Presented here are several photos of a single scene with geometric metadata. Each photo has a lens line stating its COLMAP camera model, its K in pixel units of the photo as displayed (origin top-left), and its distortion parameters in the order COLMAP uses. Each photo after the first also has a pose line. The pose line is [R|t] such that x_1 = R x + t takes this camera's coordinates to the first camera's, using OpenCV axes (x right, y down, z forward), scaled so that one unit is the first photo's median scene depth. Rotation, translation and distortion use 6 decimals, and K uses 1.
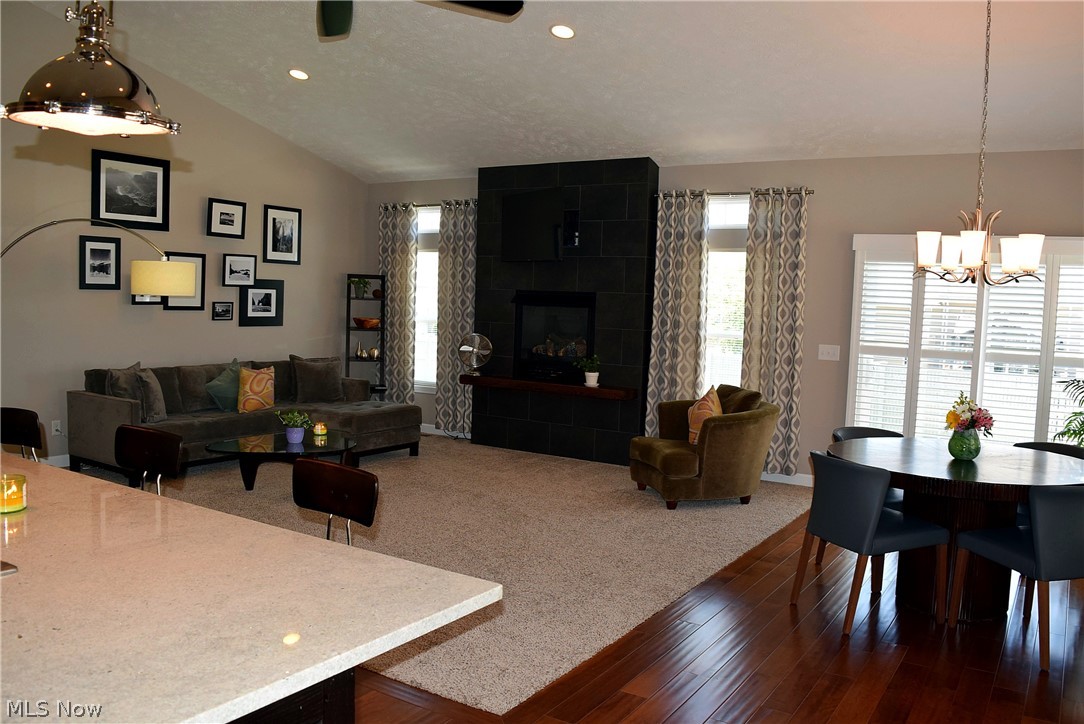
lens RADIAL K [[879.8, 0, 554.1], [0, 879.8, 365.6], [0, 0, 1]] dist [-0.089425, 0.008777]
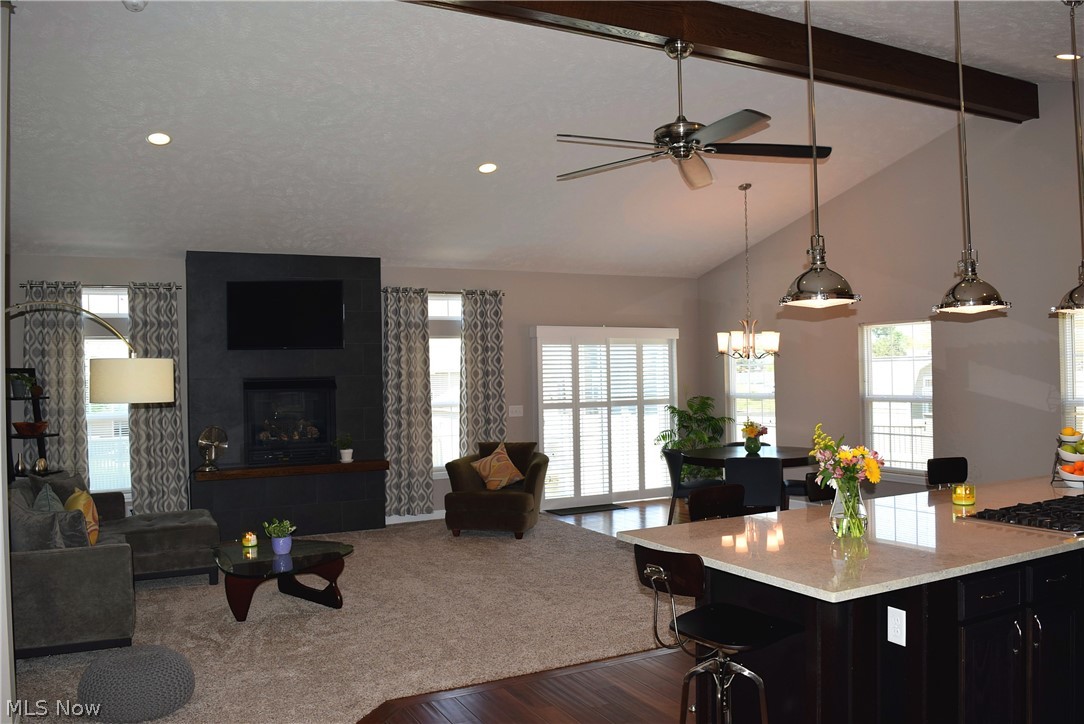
lens RADIAL K [[879.8, 0, 536.1], [0, 879.8, 363.8], [0, 0, 1]] dist [-0.089425, 0.008777]
pose [[0.517905, -0.035697, 0.854693, -0.792822], [0.101601, 0.994624, -0.020024, -0.054950], [-0.849383, 0.097208, 0.518748, 0.239081]]
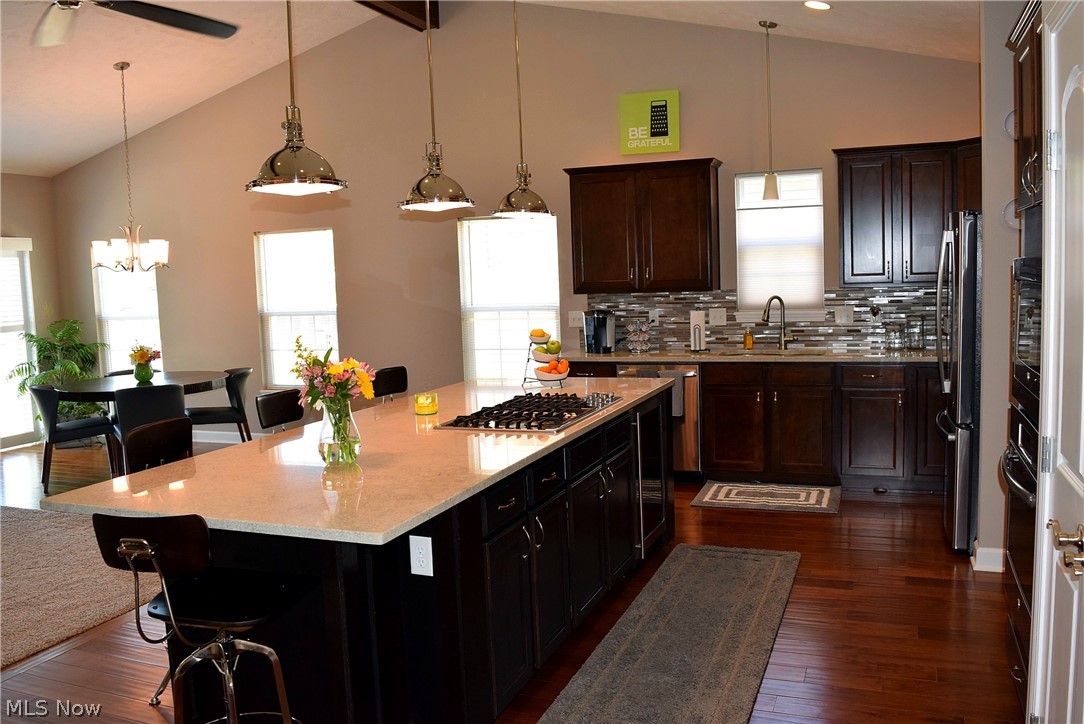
lens RADIAL K [[879.8, 0, 526.4], [0, 879.8, 371.0], [0, 0, 1]] dist [-0.089425, 0.008777]
pose [[-0.186856, -0.131483, 0.973549, -0.704955], [0.101116, 0.983165, 0.152189, -0.049585], [-0.977170, 0.126878, -0.170415, 0.342395]]
